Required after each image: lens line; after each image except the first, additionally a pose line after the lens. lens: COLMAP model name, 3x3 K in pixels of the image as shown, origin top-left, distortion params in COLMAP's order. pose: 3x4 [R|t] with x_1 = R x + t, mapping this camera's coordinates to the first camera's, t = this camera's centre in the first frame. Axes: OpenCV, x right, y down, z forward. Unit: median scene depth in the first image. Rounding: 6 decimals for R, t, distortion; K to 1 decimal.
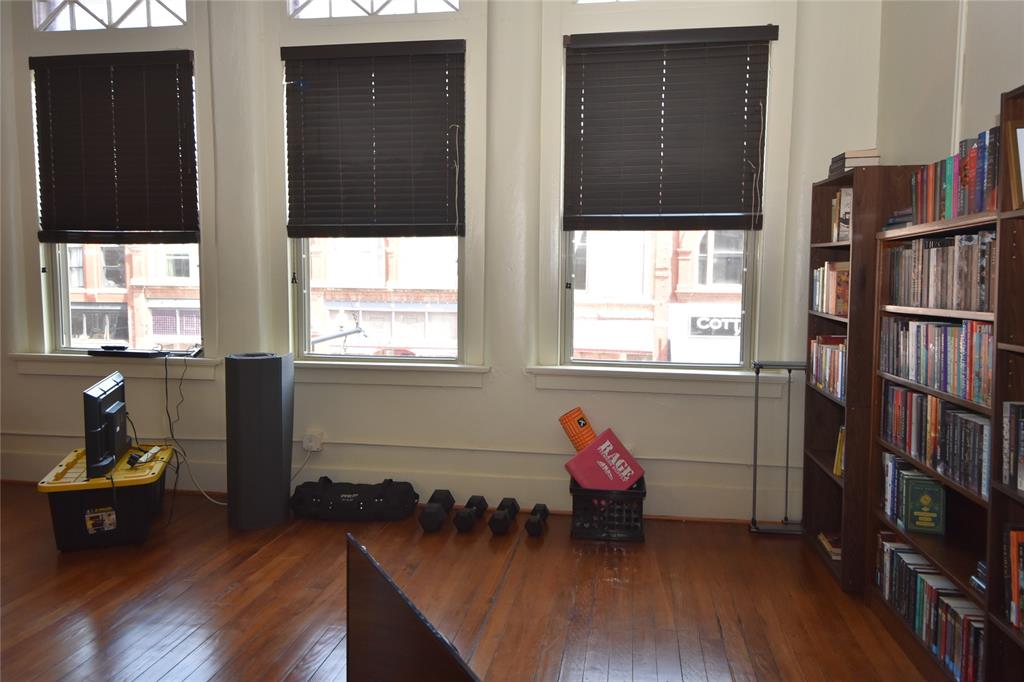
lens RADIAL K [[724.7, 0, 517.1], [0, 724.7, 328.8], [0, 0, 1]] dist [0.056958, -0.059397]
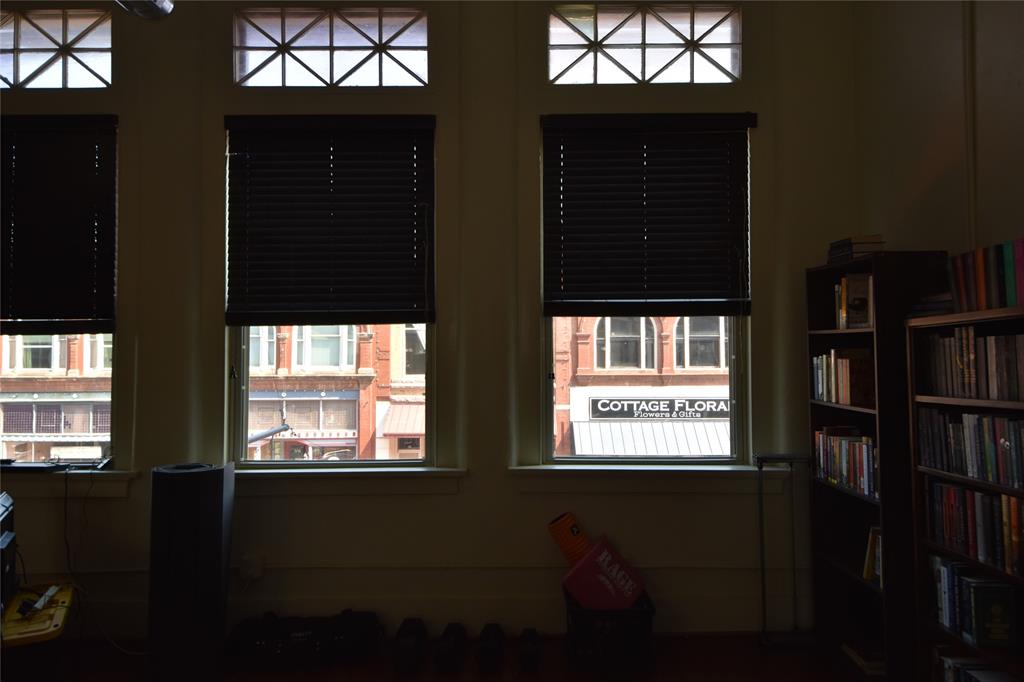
lens RADIAL K [[724.7, 0, 517.1], [0, 724.7, 328.8], [0, 0, 1]] dist [0.056958, -0.059397]
pose [[0.987791, -0.005649, 0.155679, -0.118619], [0.023463, 0.993337, -0.112831, -0.017306], [-0.154005, 0.115107, 0.981342, 0.103687]]
